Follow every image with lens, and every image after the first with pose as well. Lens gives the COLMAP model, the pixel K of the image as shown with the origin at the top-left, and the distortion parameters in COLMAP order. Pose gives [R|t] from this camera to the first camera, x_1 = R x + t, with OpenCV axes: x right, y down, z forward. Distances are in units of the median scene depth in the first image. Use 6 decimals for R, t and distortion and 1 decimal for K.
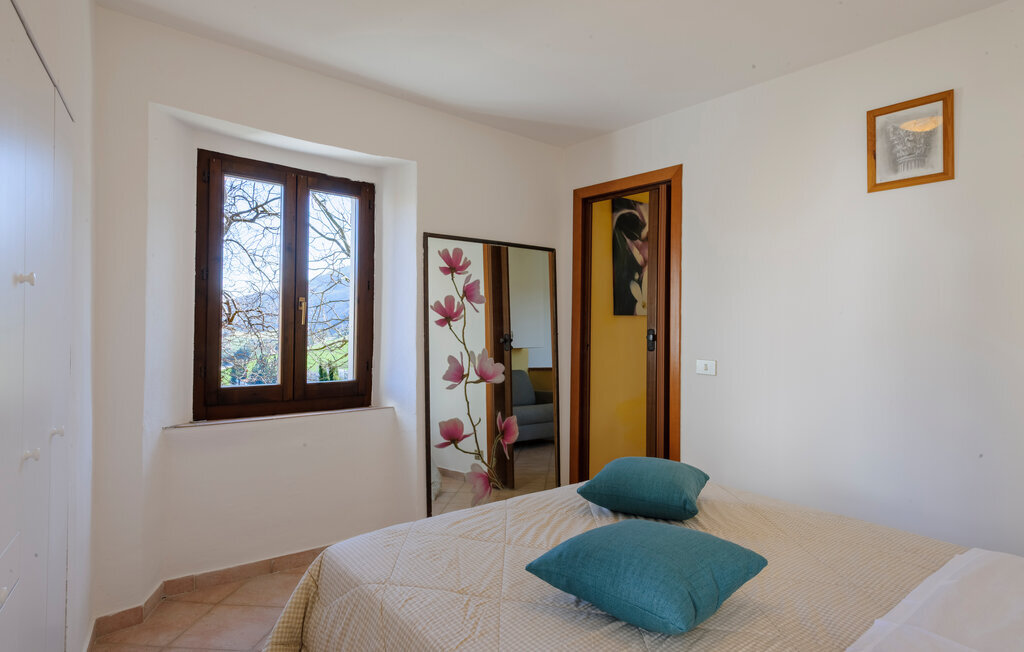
lens RADIAL K [[588.9, 0, 507.7], [0, 588.9, 329.3], [0, 0, 1]] dist [-0.001661, -0.000899]
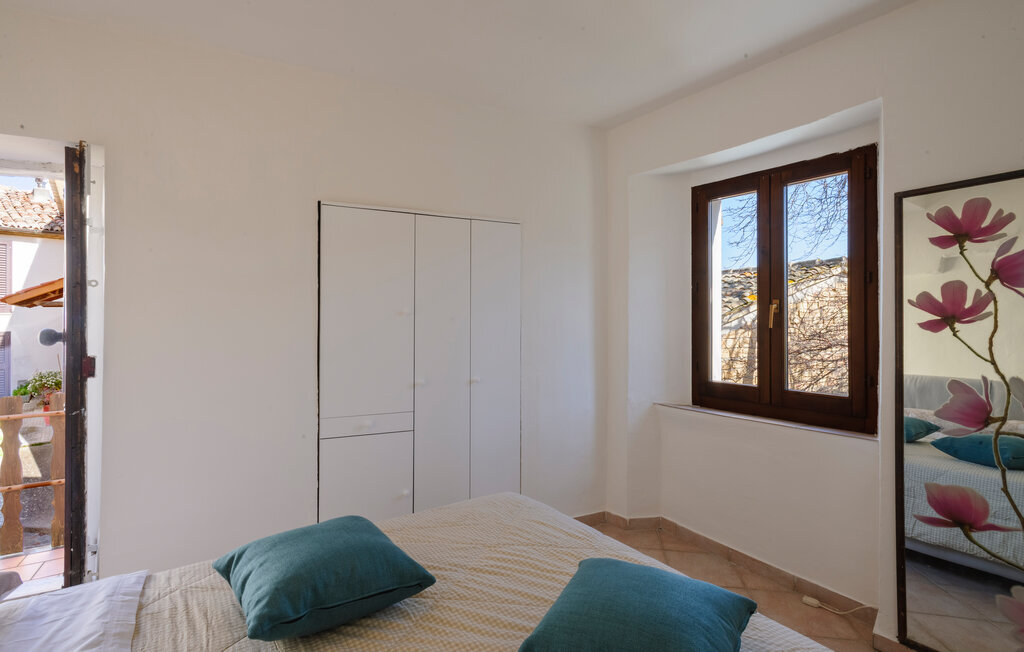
lens RADIAL K [[482.9, 0, 507.5], [0, 482.9, 318.4], [0, 0, 1]] dist [0.001259, -0.001980]
pose [[-0.097130, -0.013537, -0.995180, 0.445902], [-0.002690, 0.999907, -0.013339, -0.011005], [0.995268, 0.001382, -0.097157, 0.594503]]
